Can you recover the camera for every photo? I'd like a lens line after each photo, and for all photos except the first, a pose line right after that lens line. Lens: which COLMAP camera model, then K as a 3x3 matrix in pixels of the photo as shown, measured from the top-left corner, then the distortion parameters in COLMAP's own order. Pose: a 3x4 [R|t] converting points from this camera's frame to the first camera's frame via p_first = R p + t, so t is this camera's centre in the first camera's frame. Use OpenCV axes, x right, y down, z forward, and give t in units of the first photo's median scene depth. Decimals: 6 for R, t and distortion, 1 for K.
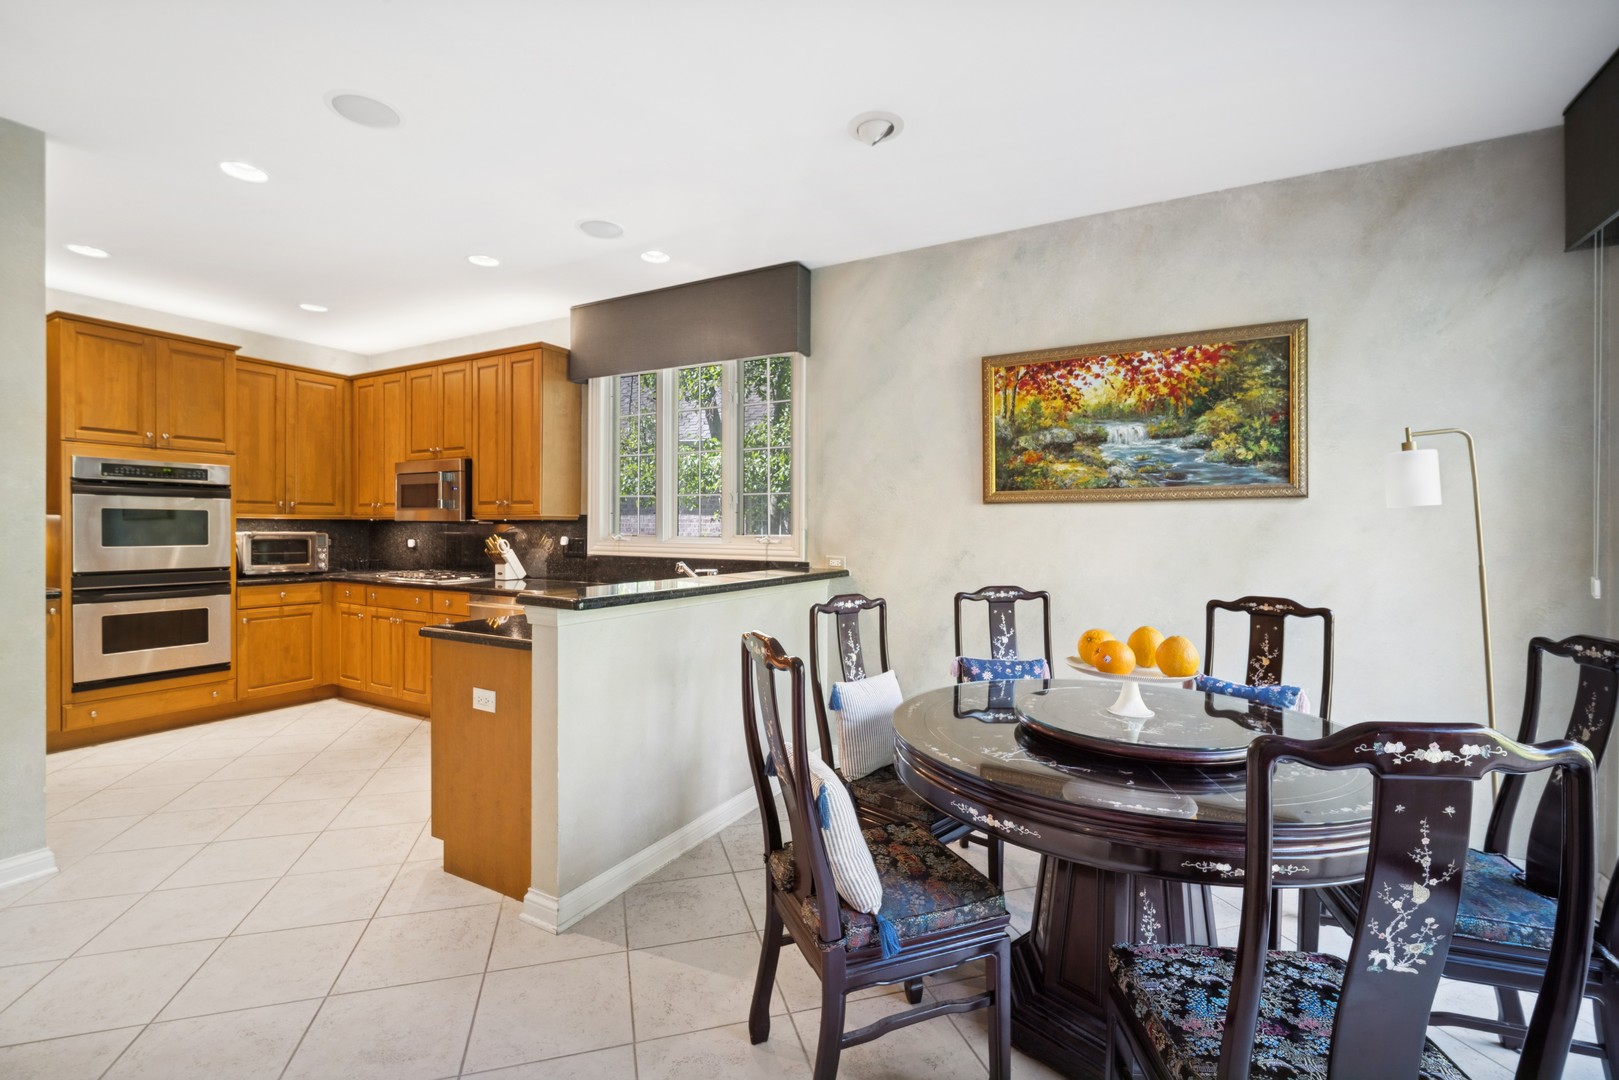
lens RADIAL K [[706.7, 0, 806.6], [0, 706.7, 536.9], [0, 0, 1]] dist [-0.010489, 0.001043]
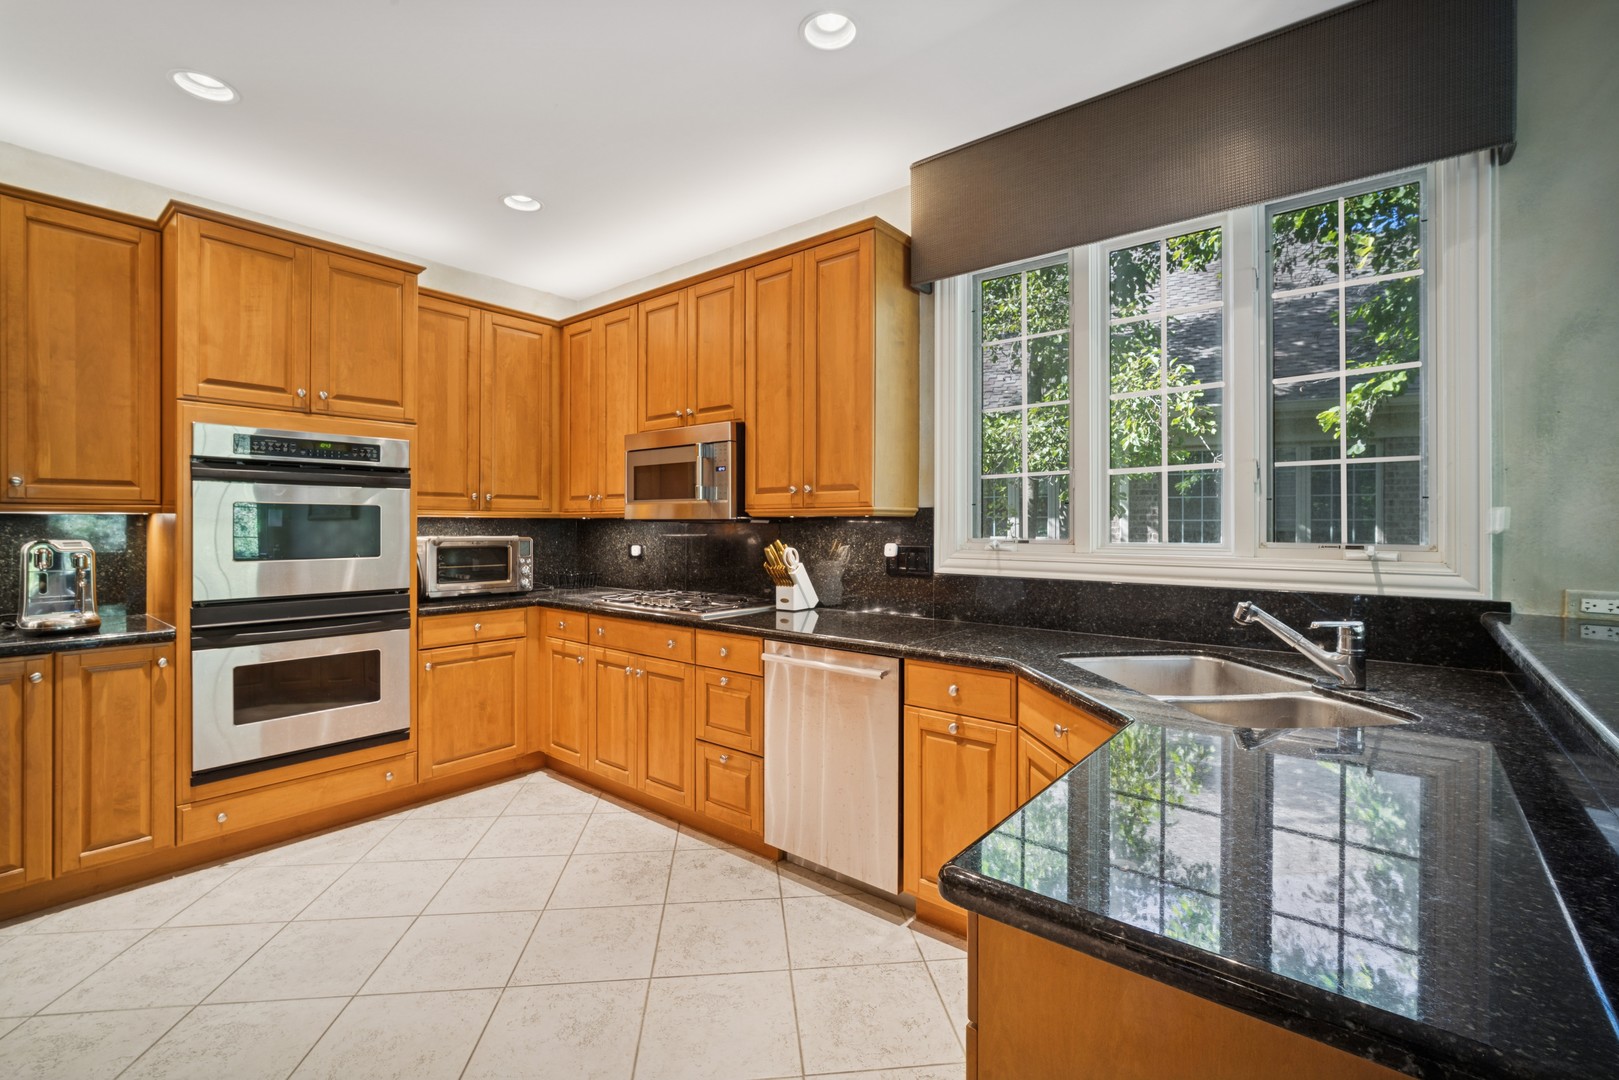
lens RADIAL K [[706.7, 0, 812.5], [0, 706.7, 525.8], [0, 0, 1]] dist [-0.010489, 0.001043]
pose [[0.984407, -0.004994, -0.175837, -0.365485], [0.002898, 0.999922, -0.012176, -0.009946], [0.175884, 0.011477, 0.984344, 0.457634]]
